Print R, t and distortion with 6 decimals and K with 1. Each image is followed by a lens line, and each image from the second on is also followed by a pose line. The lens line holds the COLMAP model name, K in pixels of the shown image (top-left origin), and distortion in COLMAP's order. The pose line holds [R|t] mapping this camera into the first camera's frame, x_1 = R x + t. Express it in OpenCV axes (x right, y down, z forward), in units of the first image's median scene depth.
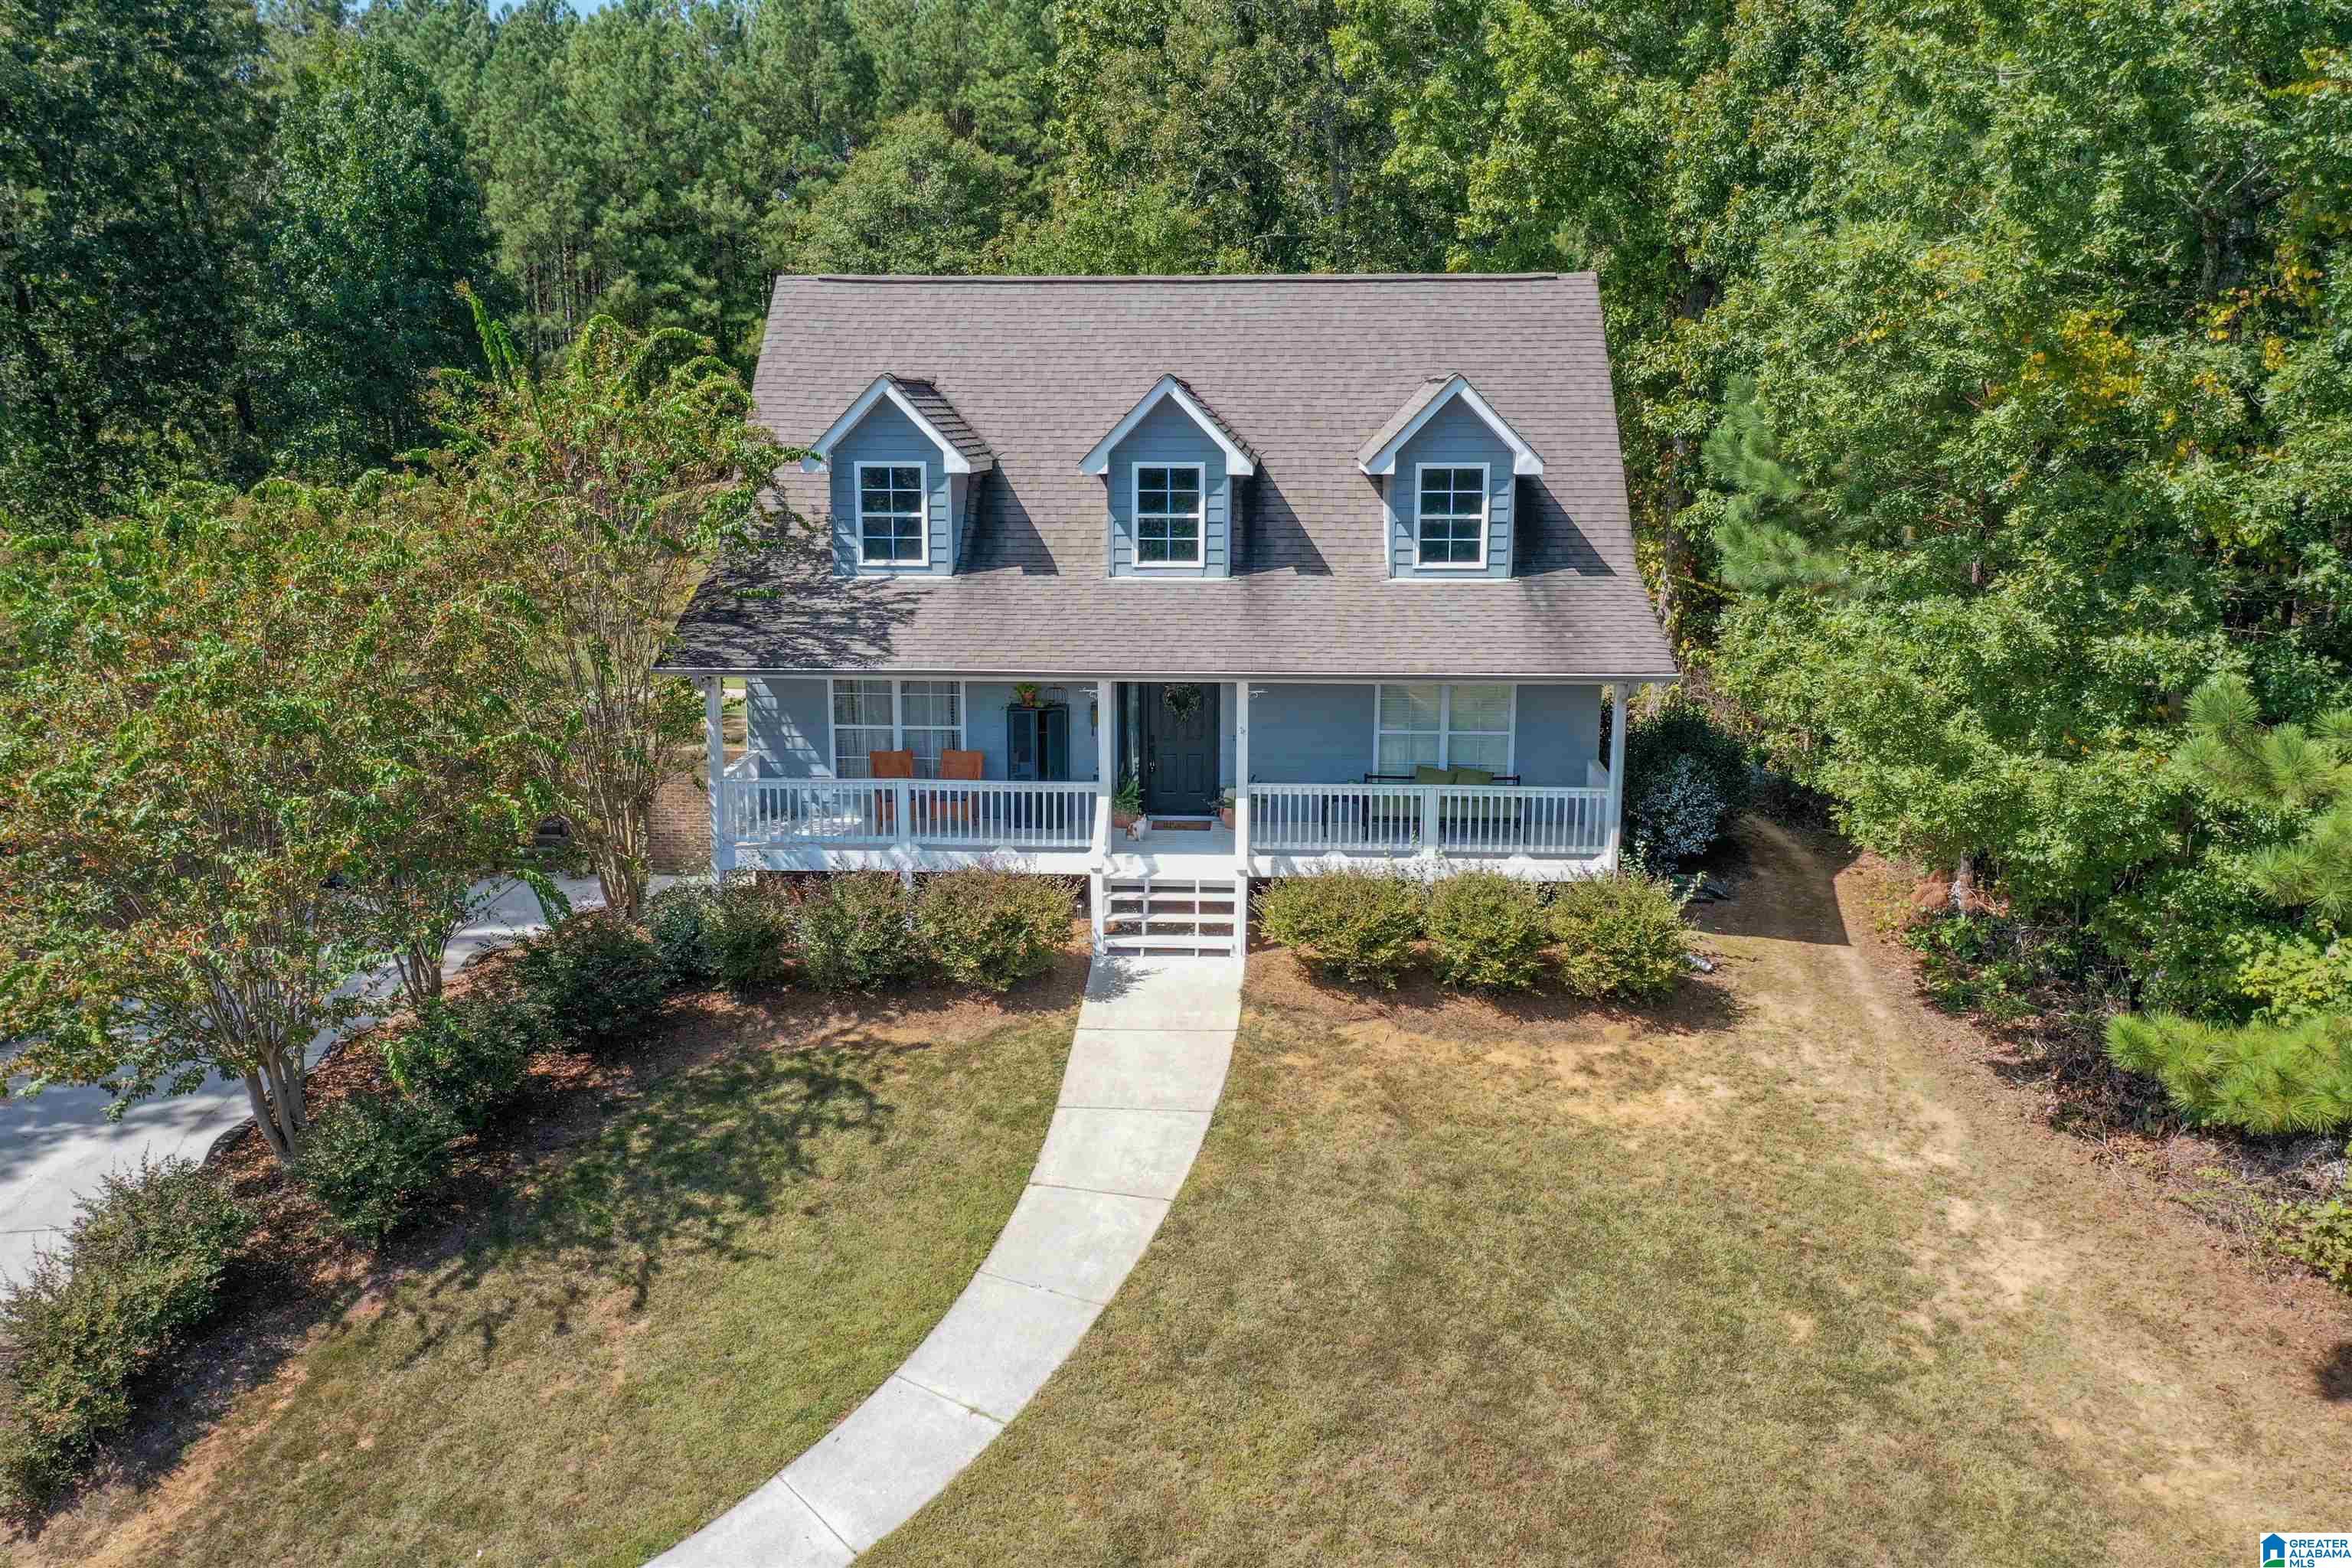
lens RADIAL K [[1852.9, 0, 1176.0], [0, 1852.9, 784.0], [0, 0, 1]] dist [0.014597, -0.008818]
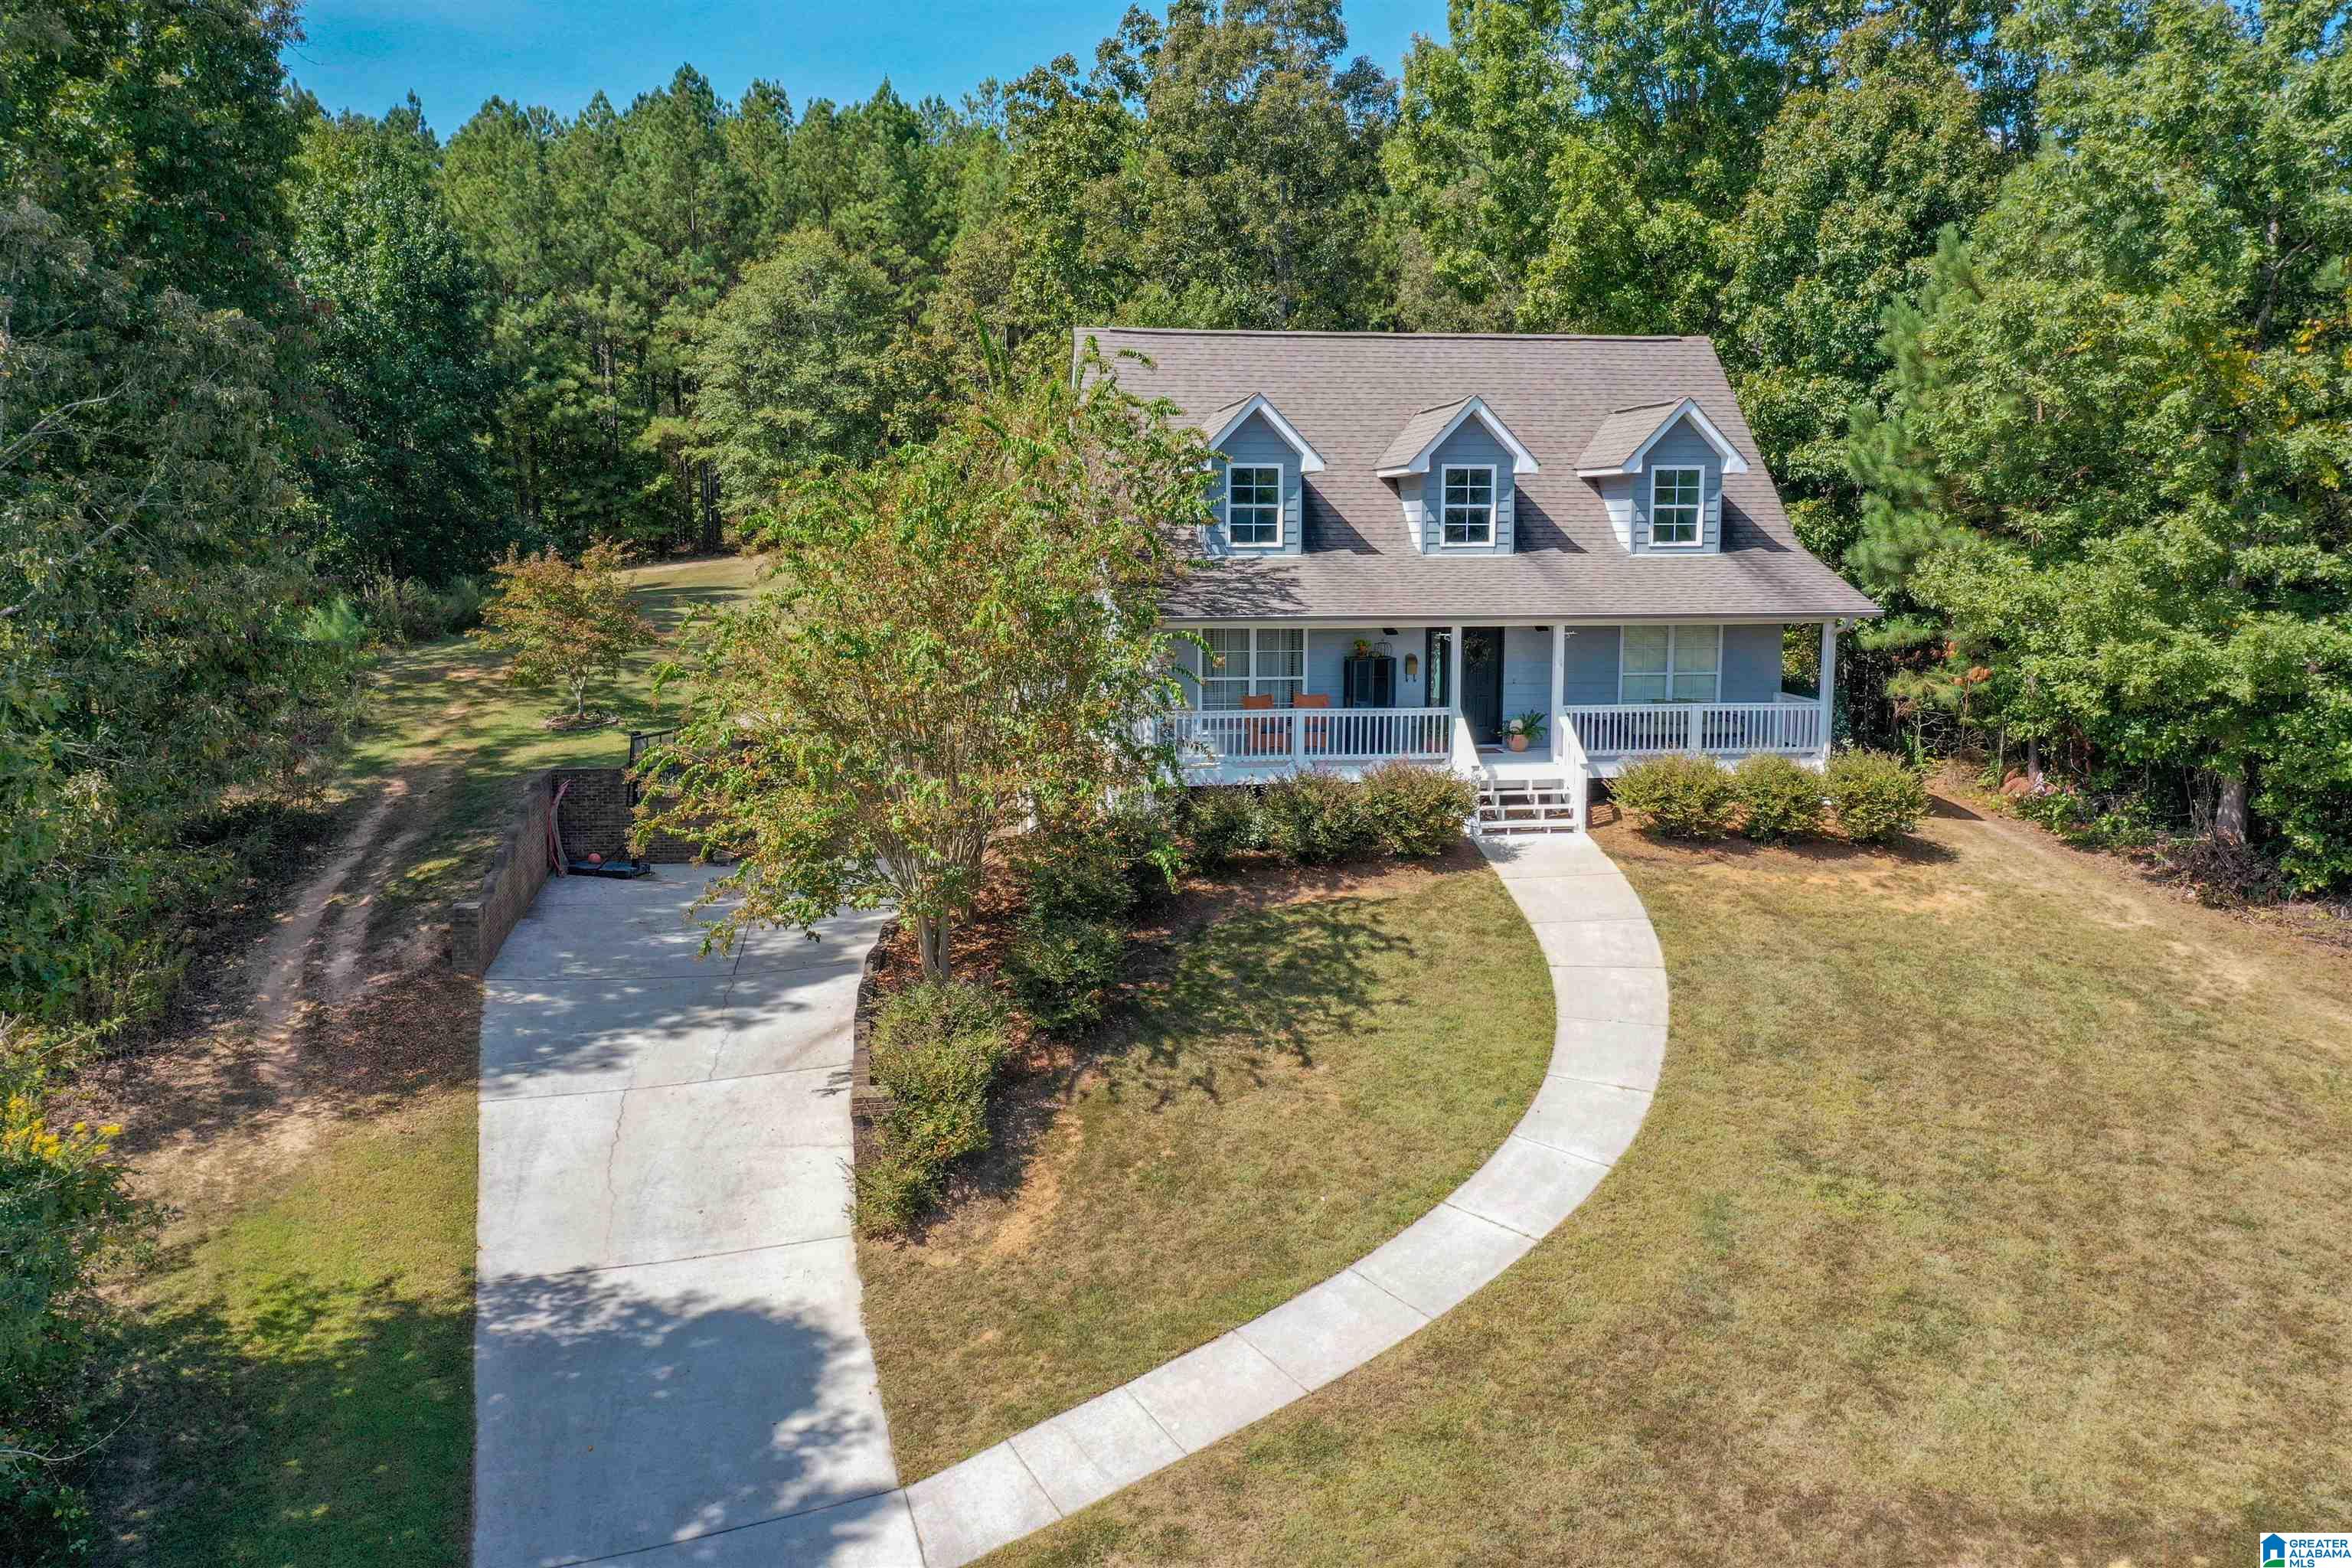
lens RADIAL K [[1852.9, 0, 1176.0], [0, 1852.9, 784.0], [0, 0, 1]] dist [0.014597, -0.008818]
pose [[0.980084, -0.027321, 0.196696, -0.486595], [0.041941, 0.996626, -0.070551, 0.136075], [-0.194105, 0.077396, 0.977923, -0.210905]]
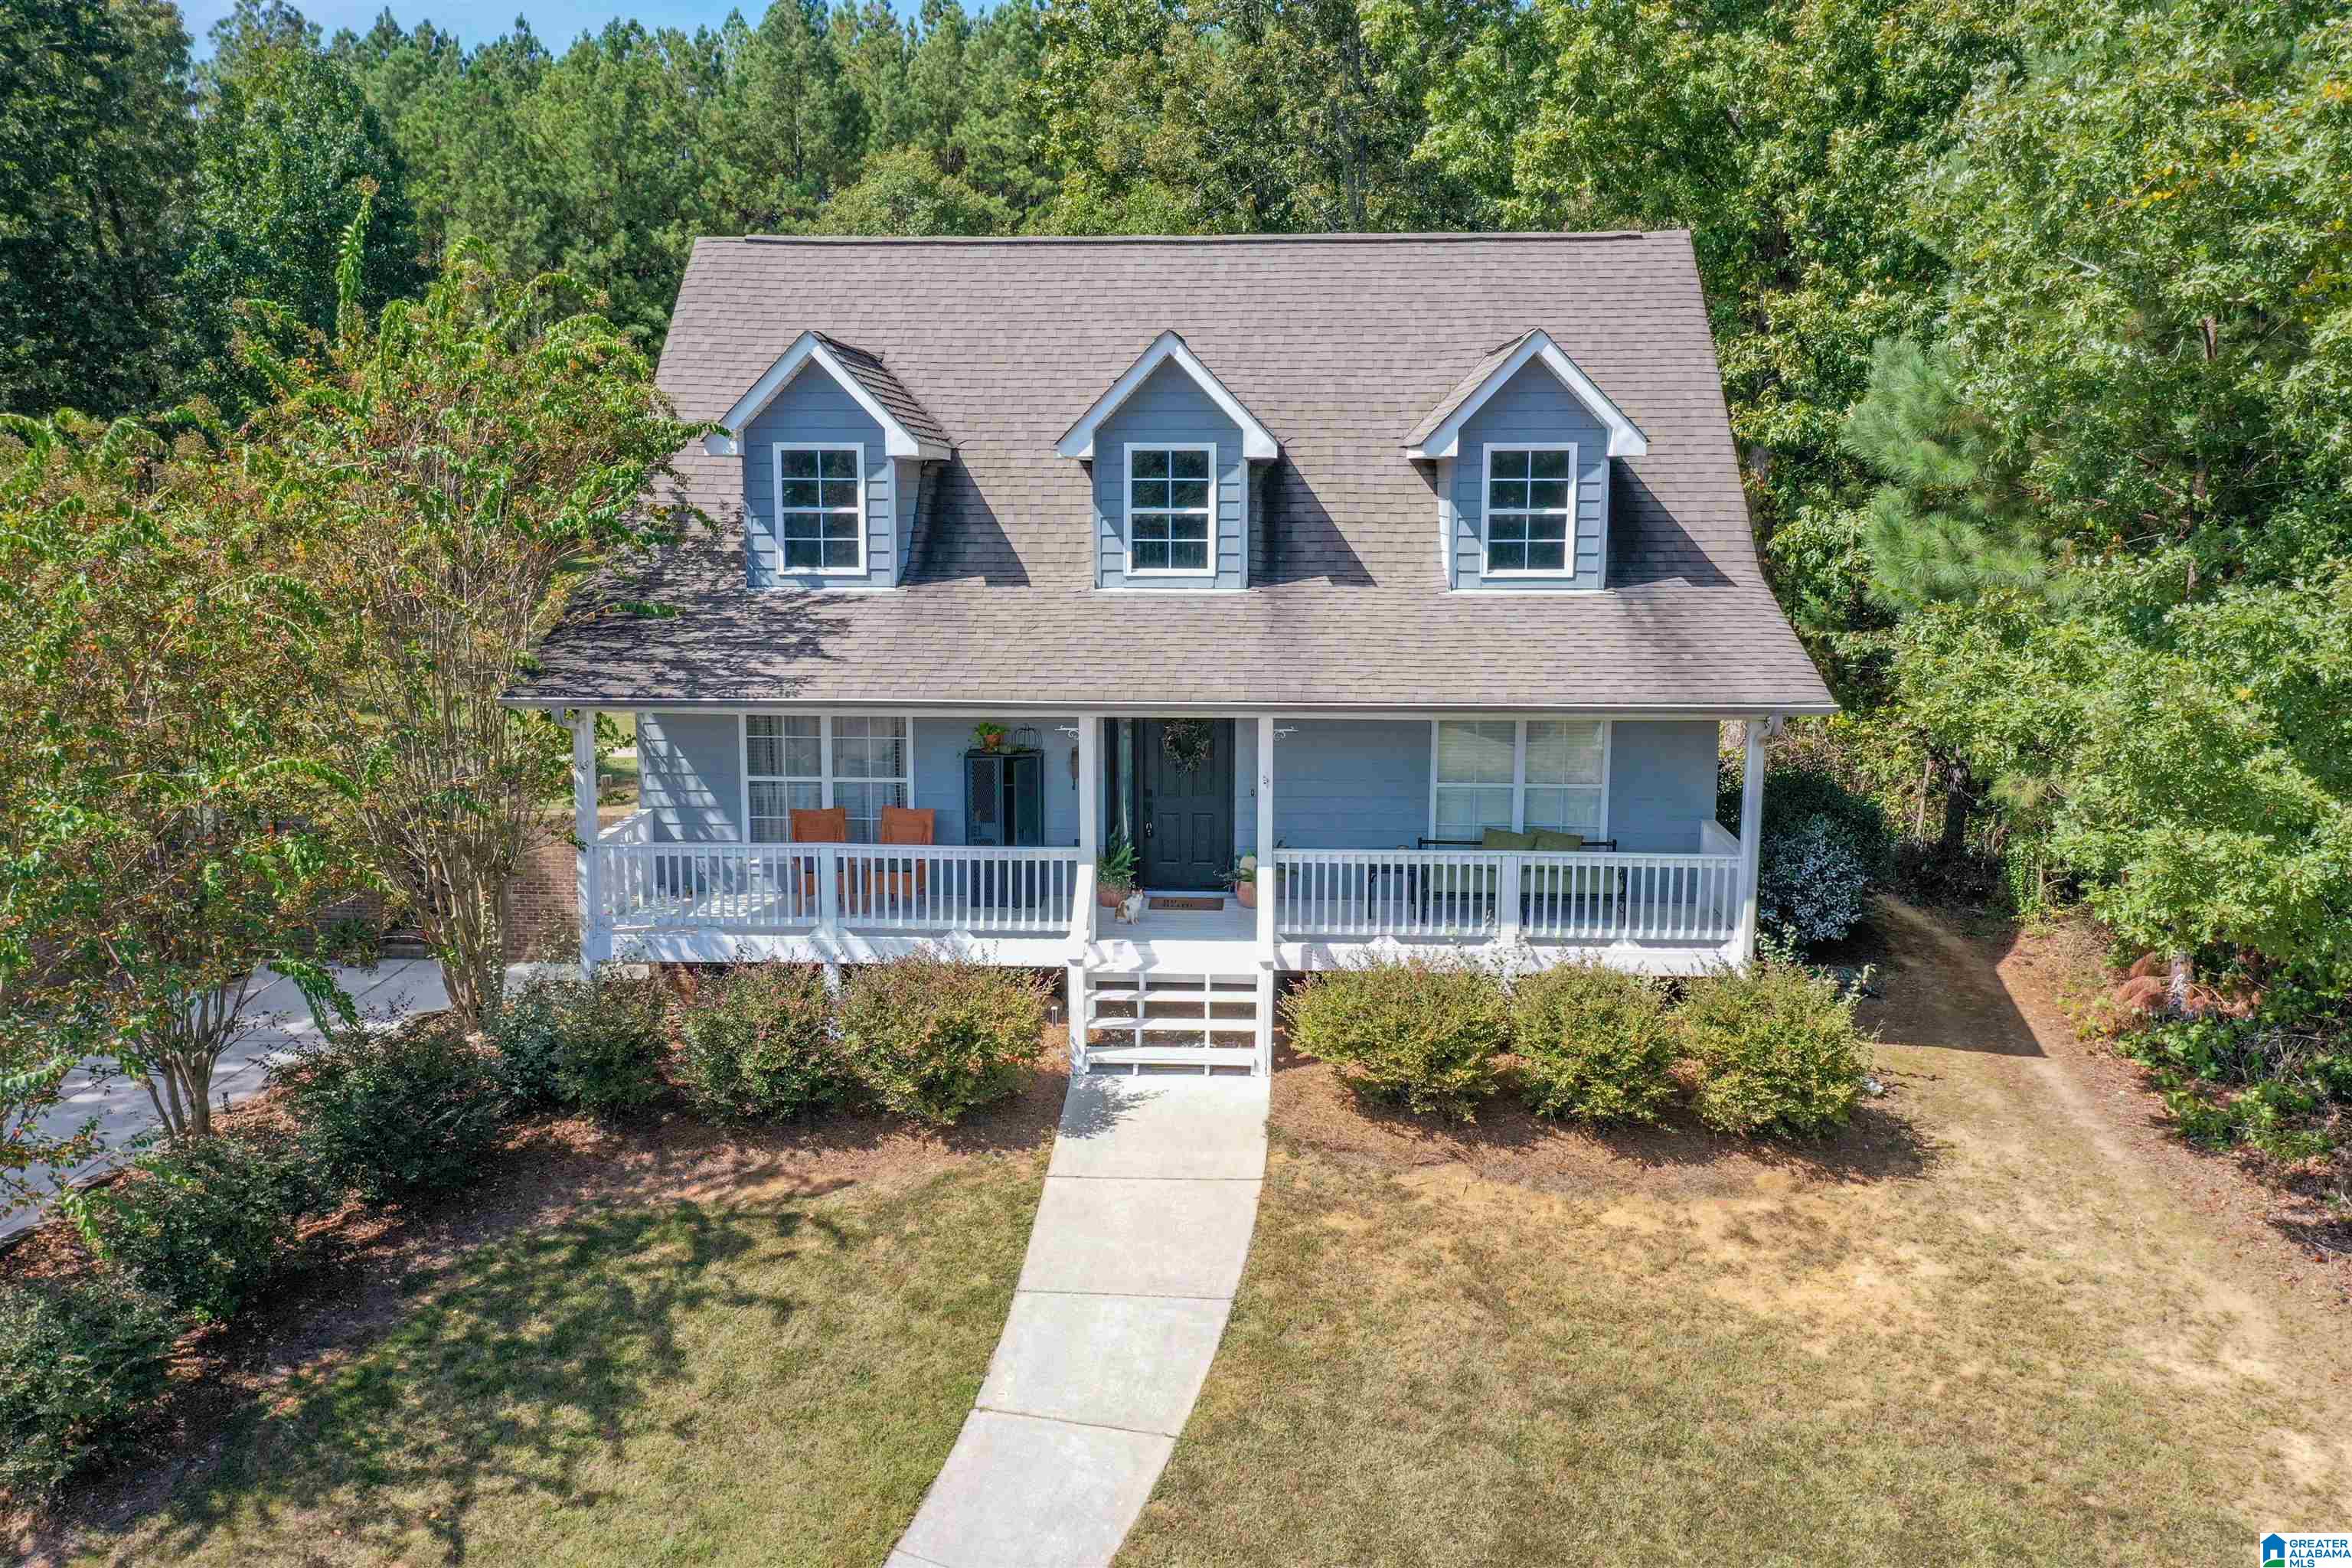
lens RADIAL K [[1856.6, 0, 1175.0], [0, 1856.6, 779.3], [0, 0, 1]] dist [-0.000646, 0.002167]
pose [[1.000000, 0.000023, 0.000280, -0.002224], [-0.000011, 0.998951, -0.045796, 0.006291], [-0.000280, 0.045796, 0.998951, 0.226790]]
